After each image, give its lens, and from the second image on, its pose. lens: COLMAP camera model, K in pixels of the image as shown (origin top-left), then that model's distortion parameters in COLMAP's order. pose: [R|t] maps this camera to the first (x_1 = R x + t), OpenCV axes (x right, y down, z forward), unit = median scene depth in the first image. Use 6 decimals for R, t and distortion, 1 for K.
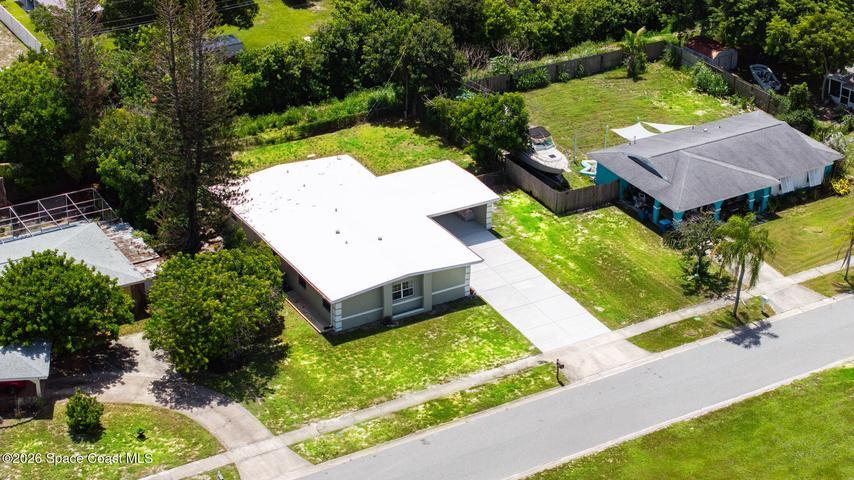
lens RADIAL K [[1712.2, 0, 427.0], [0, 1712.2, 240.0], [0, 0, 1]] dist [-0.106092, -0.061572]
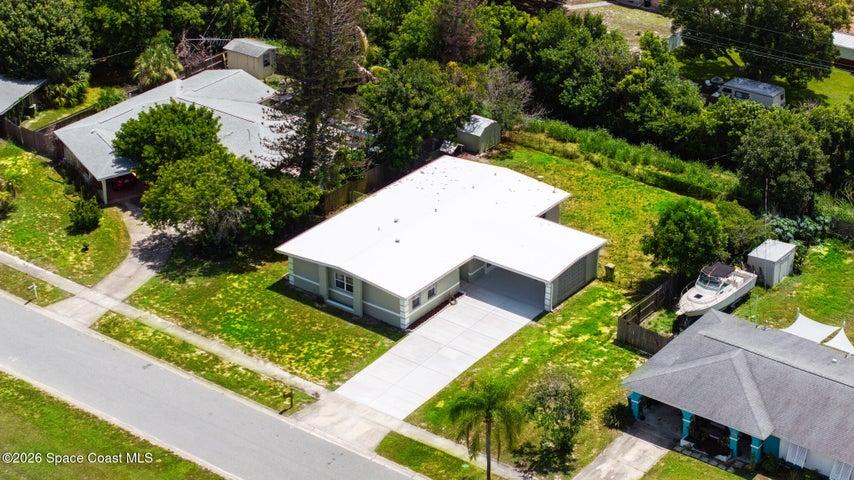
lens RADIAL K [[1712.2, 0, 427.0], [0, 1712.2, 240.0], [0, 0, 1]] dist [-0.106092, -0.061572]
pose [[0.384945, 0.422135, -0.820743, 0.822568], [-0.423464, 0.870926, 0.249333, -0.265103], [0.820058, 0.251576, 0.514017, 0.505911]]
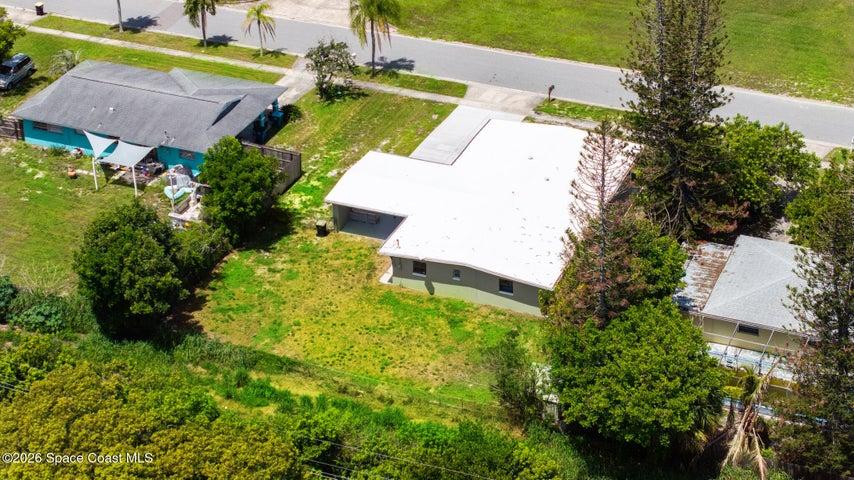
lens RADIAL K [[1712.2, 0, 427.0], [0, 1712.2, 240.0], [0, 0, 1]] dist [-0.106092, -0.061572]
pose [[-0.605760, -0.403992, 0.685453, -0.708551], [0.377033, 0.612884, 0.694420, -0.701569], [-0.700643, 0.679091, -0.218942, 1.319390]]
